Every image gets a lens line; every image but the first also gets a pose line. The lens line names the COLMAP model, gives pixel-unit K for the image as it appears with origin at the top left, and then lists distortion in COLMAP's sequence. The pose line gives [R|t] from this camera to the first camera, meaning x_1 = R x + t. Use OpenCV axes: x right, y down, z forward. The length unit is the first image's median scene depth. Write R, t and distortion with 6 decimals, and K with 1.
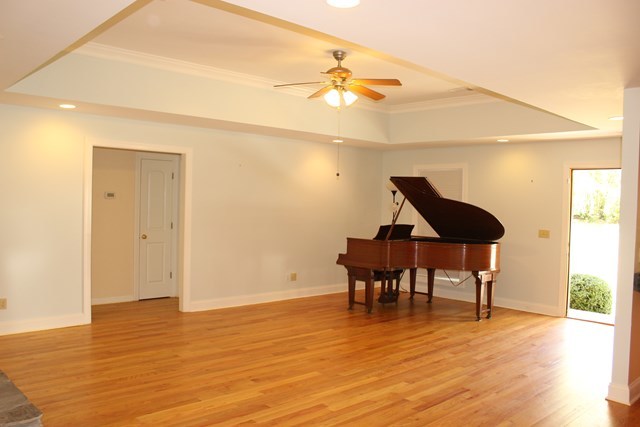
lens RADIAL K [[537.3, 0, 315.9], [0, 537.3, 214.3], [0, 0, 1]] dist [-0.158461, 0.004887]
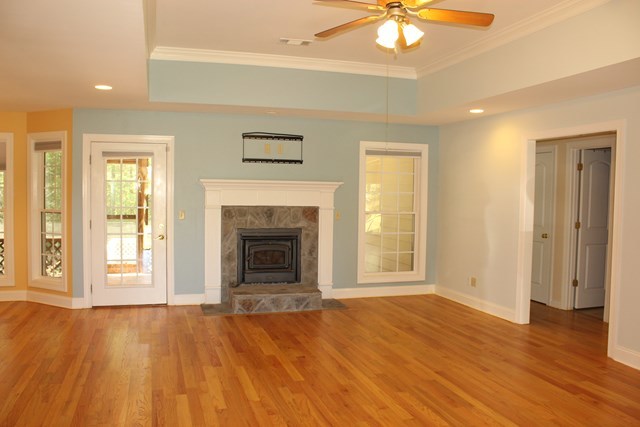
lens RADIAL K [[537.3, 0, 315.9], [0, 537.3, 214.3], [0, 0, 1]] dist [-0.158461, 0.004887]
pose [[-0.437077, 0.013446, -0.899323, 0.752166], [-0.045810, 0.998258, 0.037189, -0.015482], [0.898257, 0.057453, -0.435700, 1.323573]]
